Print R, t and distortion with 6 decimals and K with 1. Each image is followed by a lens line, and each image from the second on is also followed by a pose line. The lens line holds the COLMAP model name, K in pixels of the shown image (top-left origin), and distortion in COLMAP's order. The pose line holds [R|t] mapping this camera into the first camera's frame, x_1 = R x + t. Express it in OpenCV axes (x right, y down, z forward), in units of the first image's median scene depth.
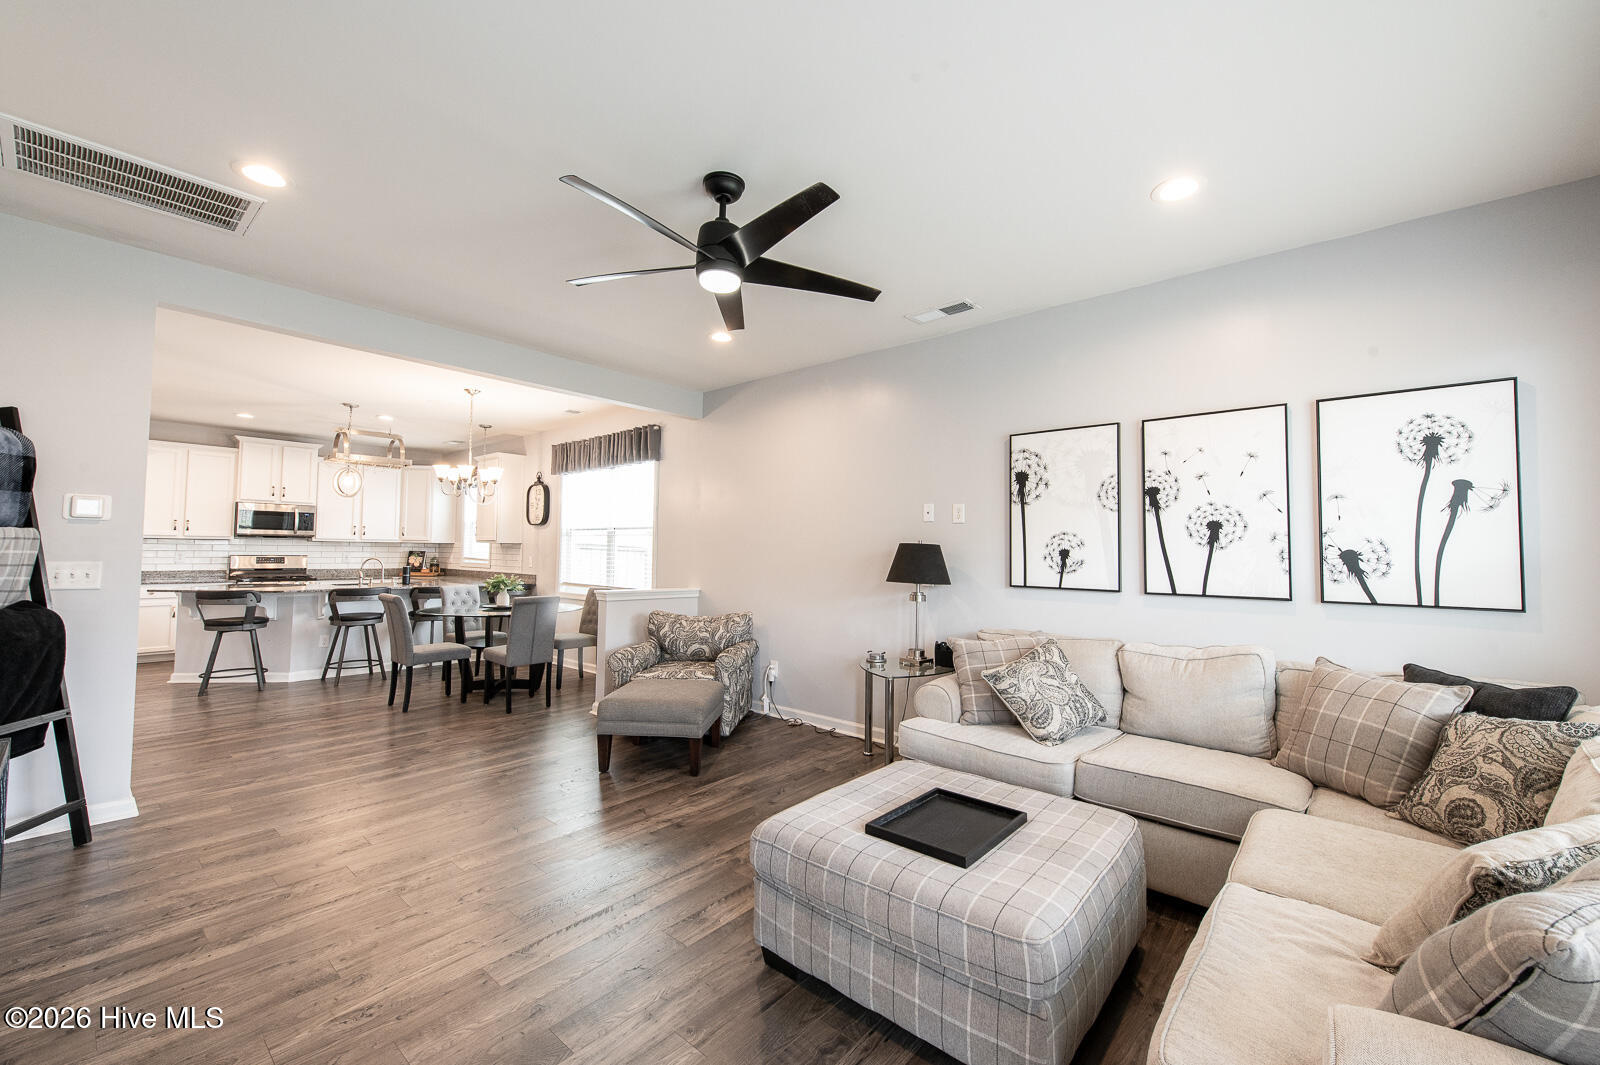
lens RADIAL K [[637.4, 0, 795.9], [0, 637.4, 526.8], [0, 0, 1]] dist [0.002347, 0.000064]
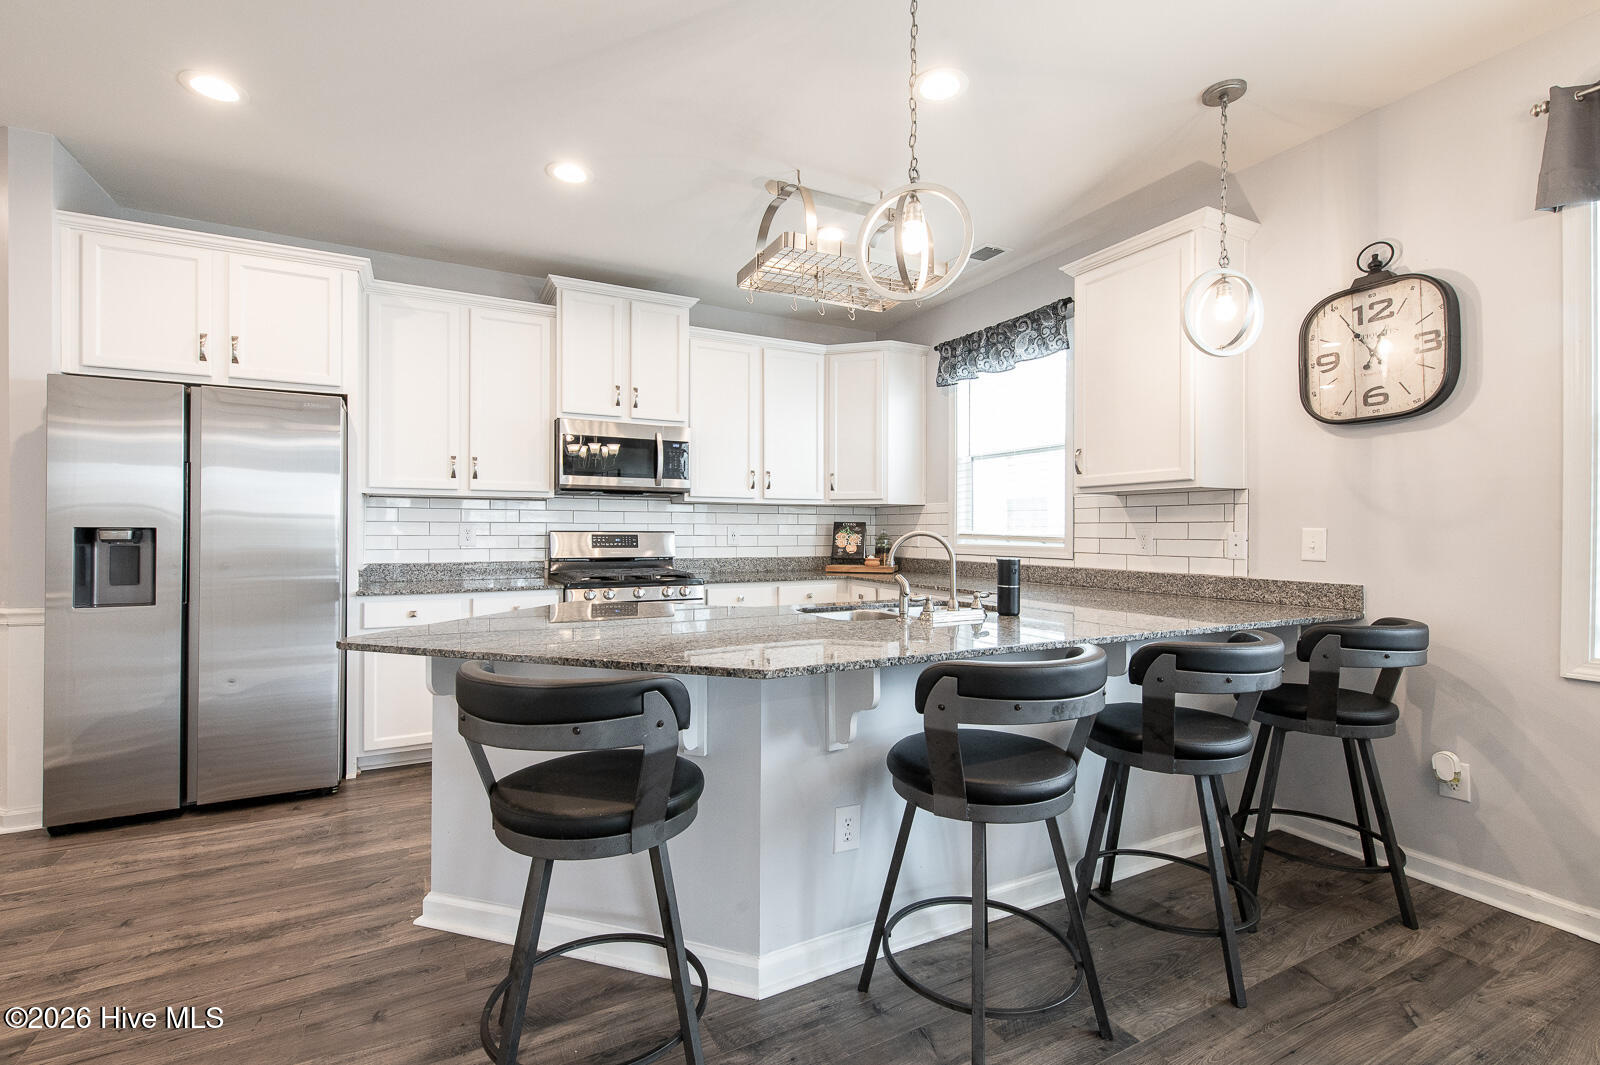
lens RADIAL K [[679.8, 0, 800.0], [0, 679.8, 532.5], [0, 0, 1]] dist [-0.000372, -0.000279]
pose [[0.936407, -0.009377, -0.350791, -1.006239], [0.023039, 0.999129, 0.034791, 0.060949], [0.350159, -0.040660, 0.935807, 1.112994]]
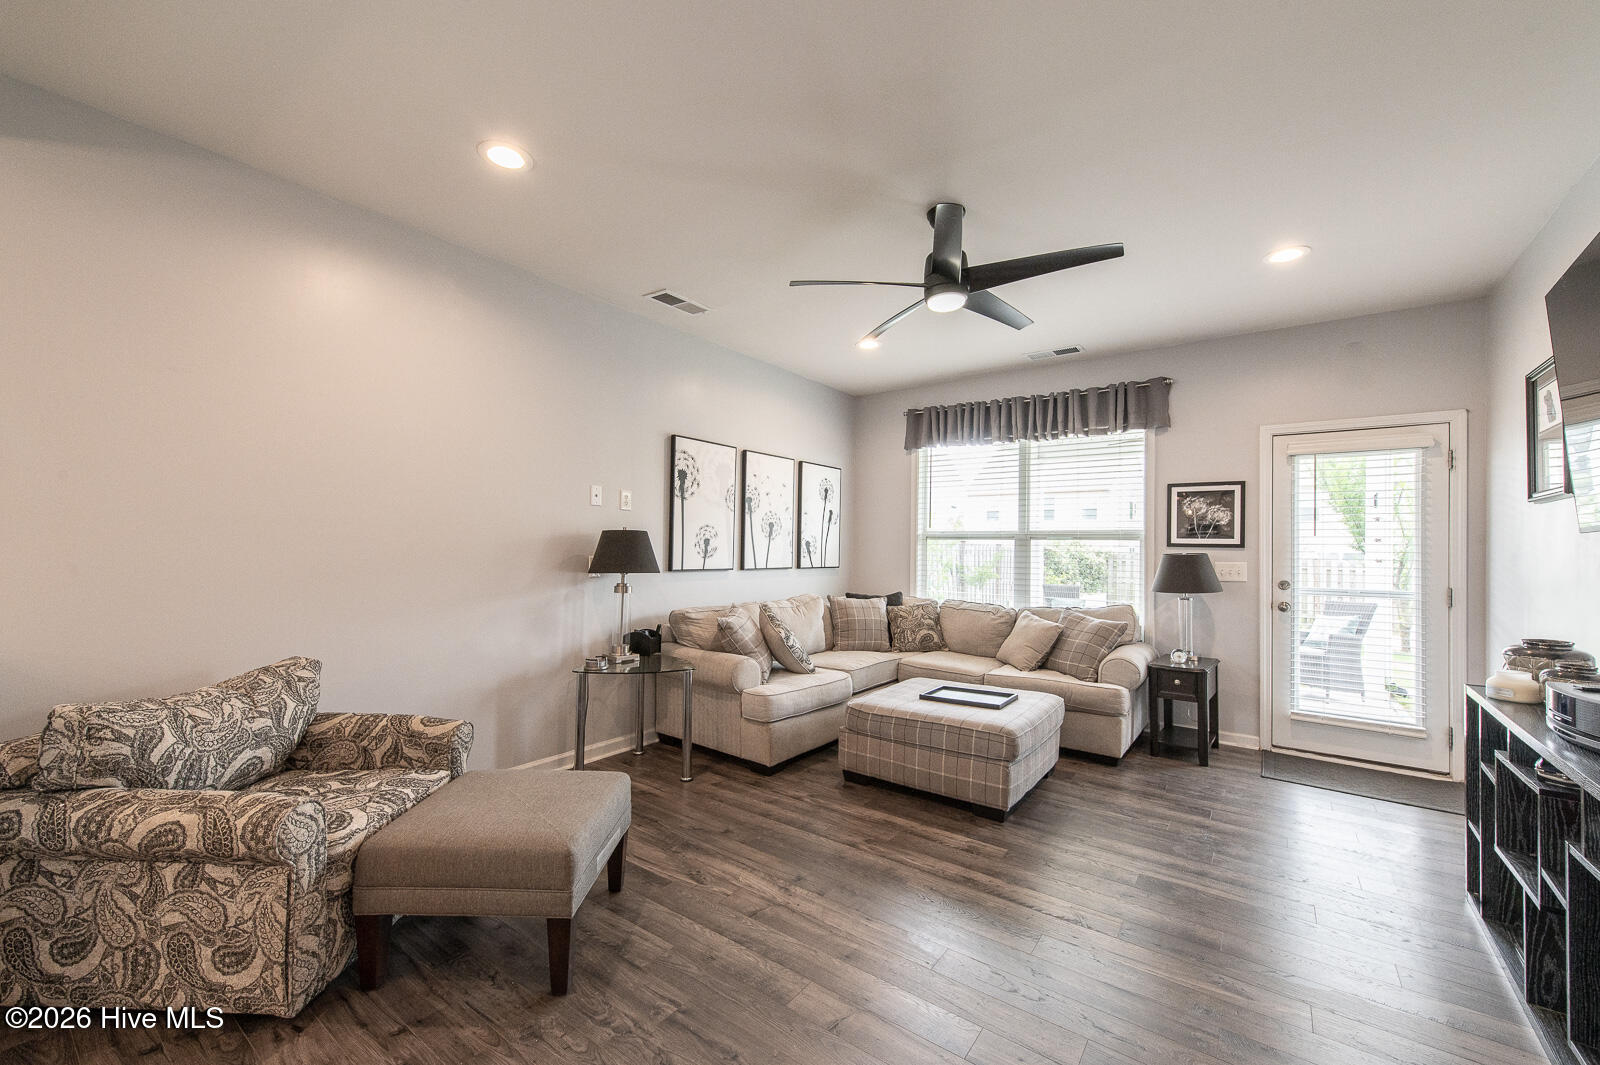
lens RADIAL K [[648.7, 0, 796.4], [0, 648.7, 541.7], [0, 0, 1]] dist [0.003545, 0.000084]
pose [[-0.087328, -0.002026, 0.996178, -0.728179], [-0.053195, 0.998581, -0.002632, 0.030092], [-0.994758, -0.053221, -0.087312, 0.794426]]
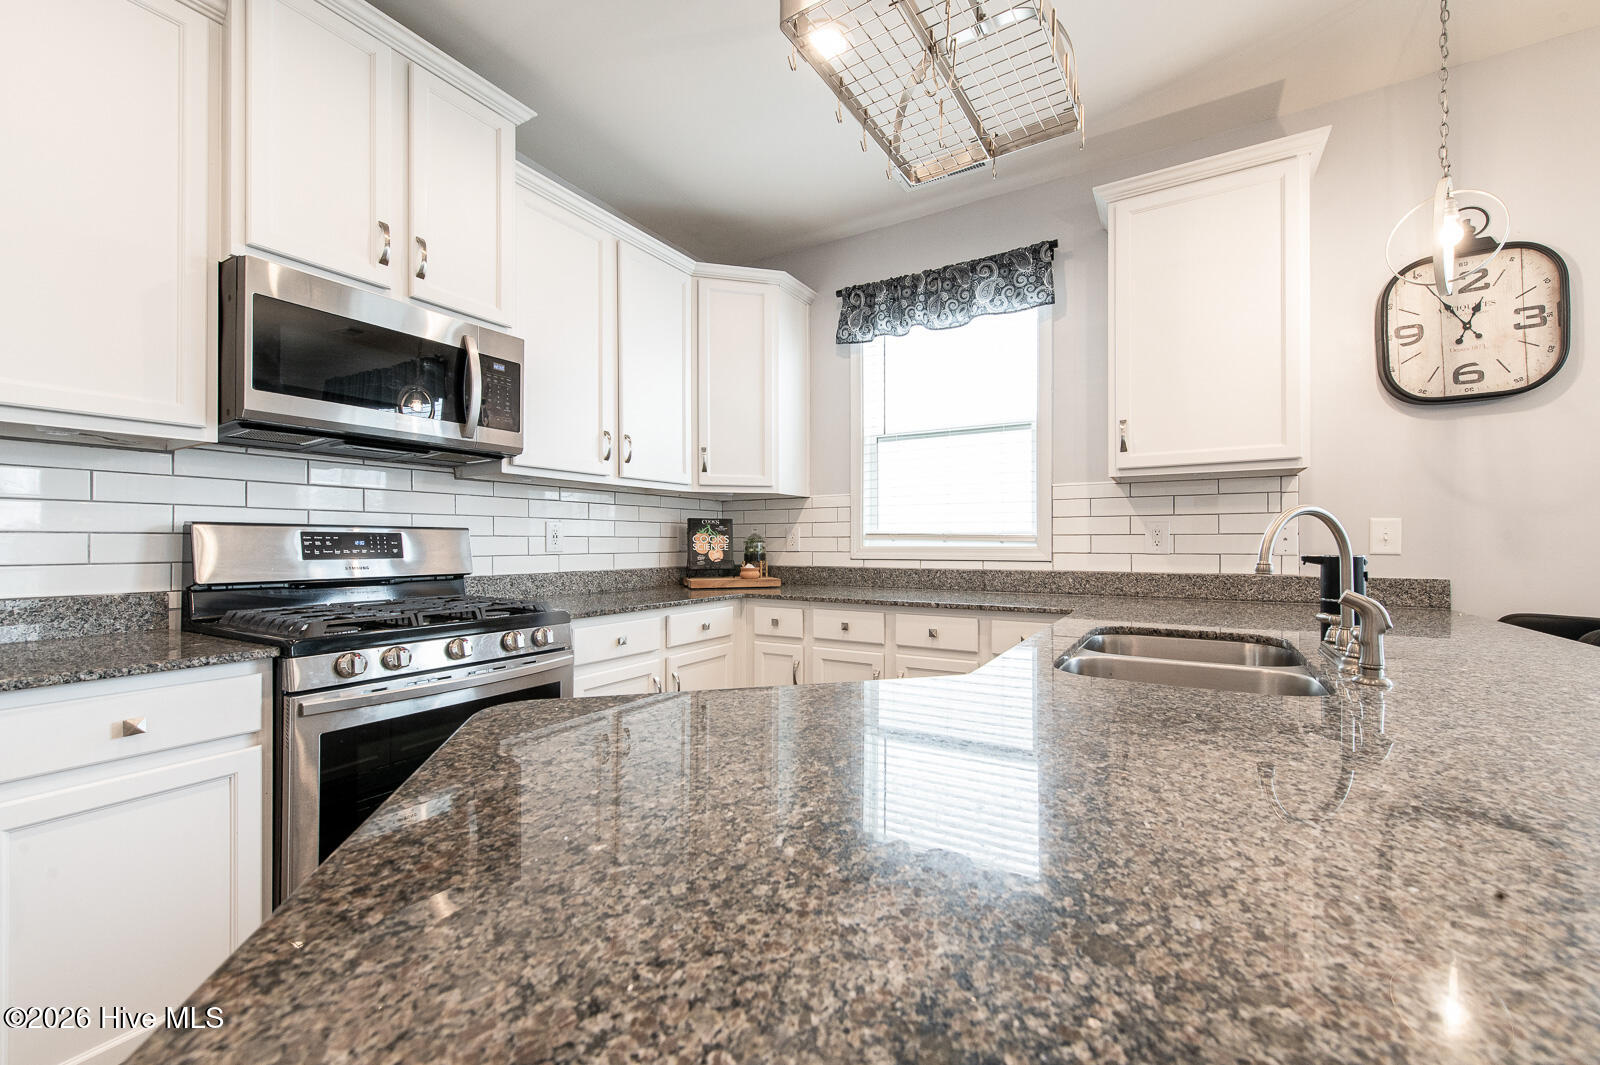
lens RADIAL K [[648.7, 0, 796.4], [0, 648.7, 541.7], [0, 0, 1]] dist [0.003545, 0.000084]
pose [[0.984958, -0.016663, 0.171991, -1.378151], [0.010051, 0.999179, 0.039245, 0.084110], [-0.172504, -0.036926, 0.984317, 1.429350]]
